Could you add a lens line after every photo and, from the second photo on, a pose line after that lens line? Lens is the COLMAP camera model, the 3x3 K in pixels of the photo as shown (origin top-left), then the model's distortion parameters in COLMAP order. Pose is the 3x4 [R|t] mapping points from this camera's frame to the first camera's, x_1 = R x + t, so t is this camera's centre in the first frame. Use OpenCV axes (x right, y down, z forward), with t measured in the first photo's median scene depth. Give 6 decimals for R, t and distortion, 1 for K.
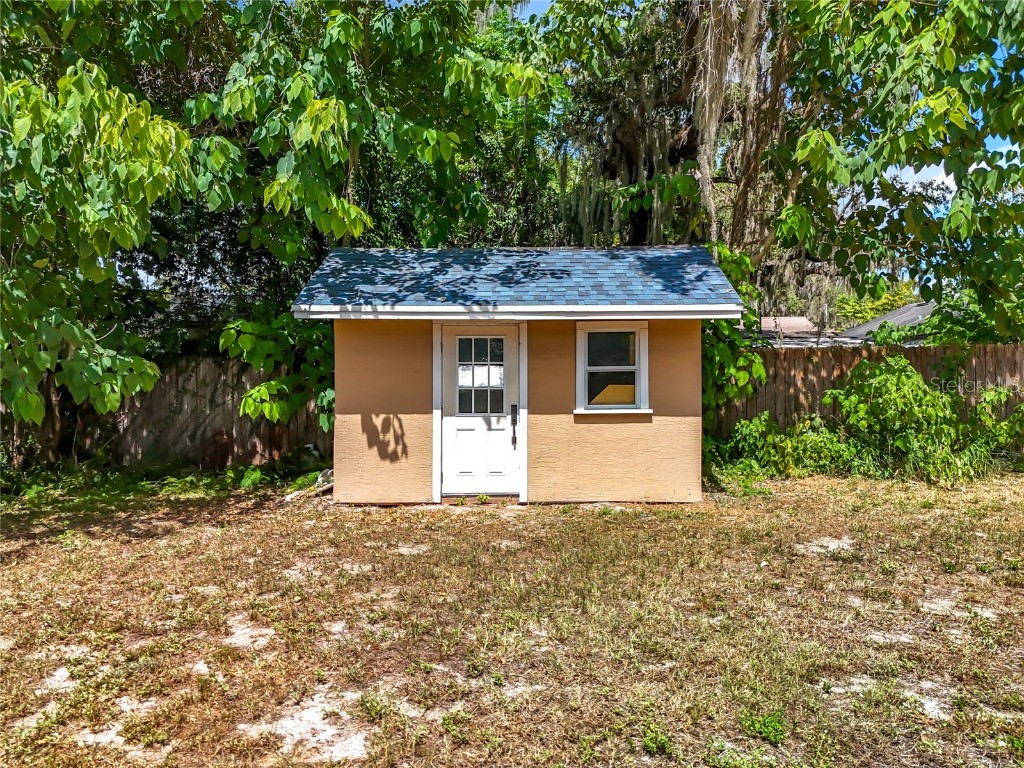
lens RADIAL K [[755.6, 0, 502.8], [0, 755.6, 373.8], [0, 0, 1]] dist [0.053887, -0.042579]
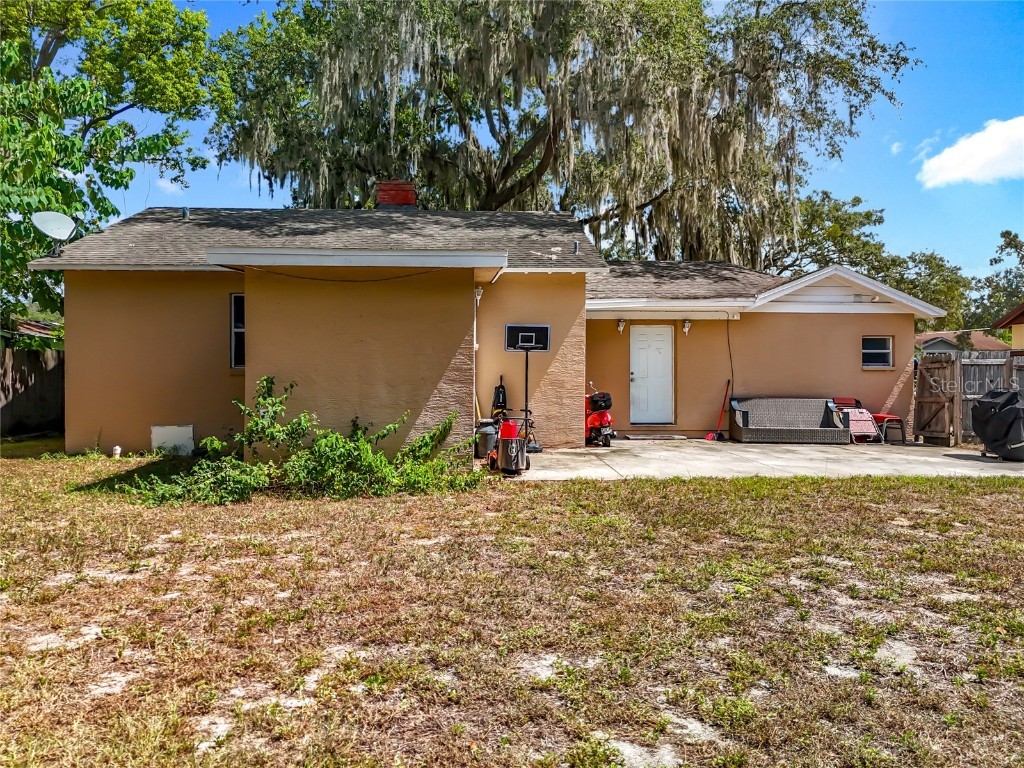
lens RADIAL K [[755.6, 0, 514.9], [0, 755.6, 380.4], [0, 0, 1]] dist [0.053887, -0.042579]
pose [[-0.078437, -0.001061, 0.996919, -0.178062], [-0.002932, 0.999995, 0.000833, 0.002360], [-0.996915, -0.002858, -0.078440, 0.290972]]
